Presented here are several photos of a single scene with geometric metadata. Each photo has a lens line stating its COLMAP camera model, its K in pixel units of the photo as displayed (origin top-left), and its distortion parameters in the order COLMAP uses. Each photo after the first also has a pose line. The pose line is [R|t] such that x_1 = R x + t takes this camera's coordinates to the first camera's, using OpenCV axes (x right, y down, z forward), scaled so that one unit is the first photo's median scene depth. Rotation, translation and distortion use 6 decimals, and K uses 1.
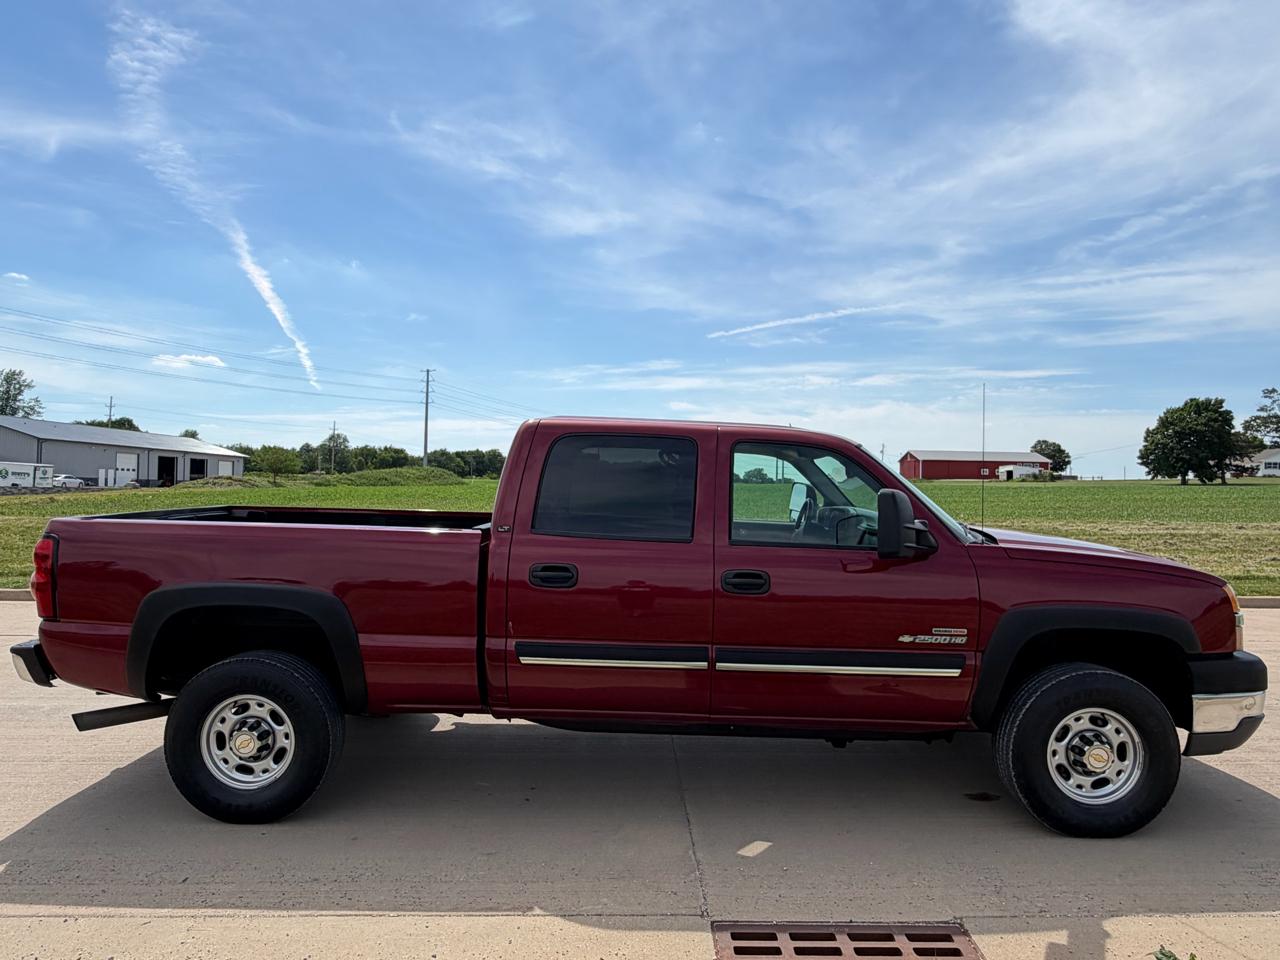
lens RADIAL K [[819.4, 0, 625.4], [0, 819.4, 478.5], [0, 0, 1]] dist [0.003523, -0.000152]
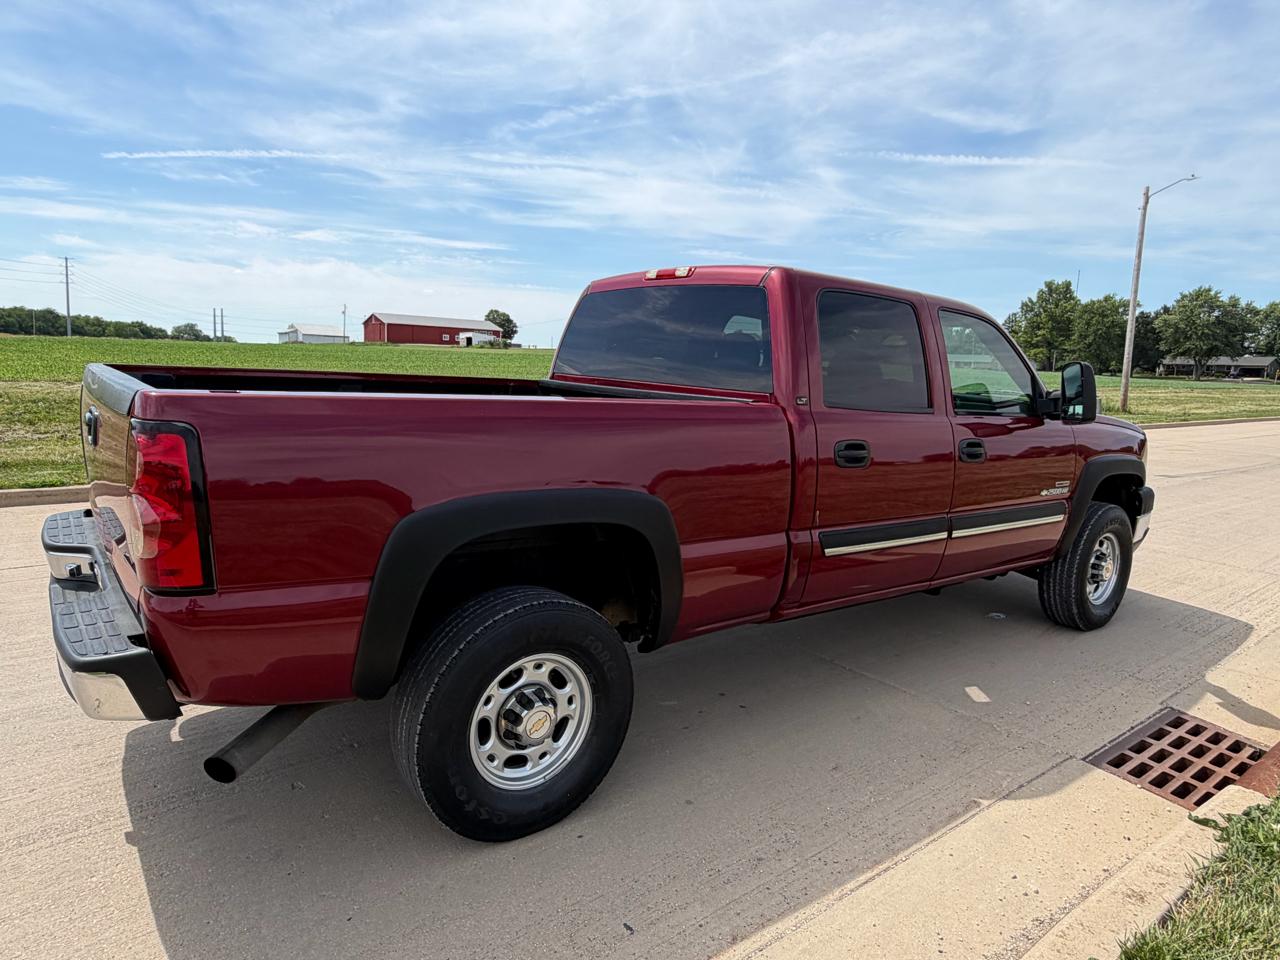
lens RADIAL K [[819.7, 0, 634.6], [0, 819.7, 476.7], [0, 0, 1]] dist [0.000255, 0.003337]
pose [[0.787468, -0.068776, 0.612507, -0.265251], [-0.031959, 0.987862, 0.152011, 0.005386], [-0.615527, -0.139279, 0.775711, 0.150795]]
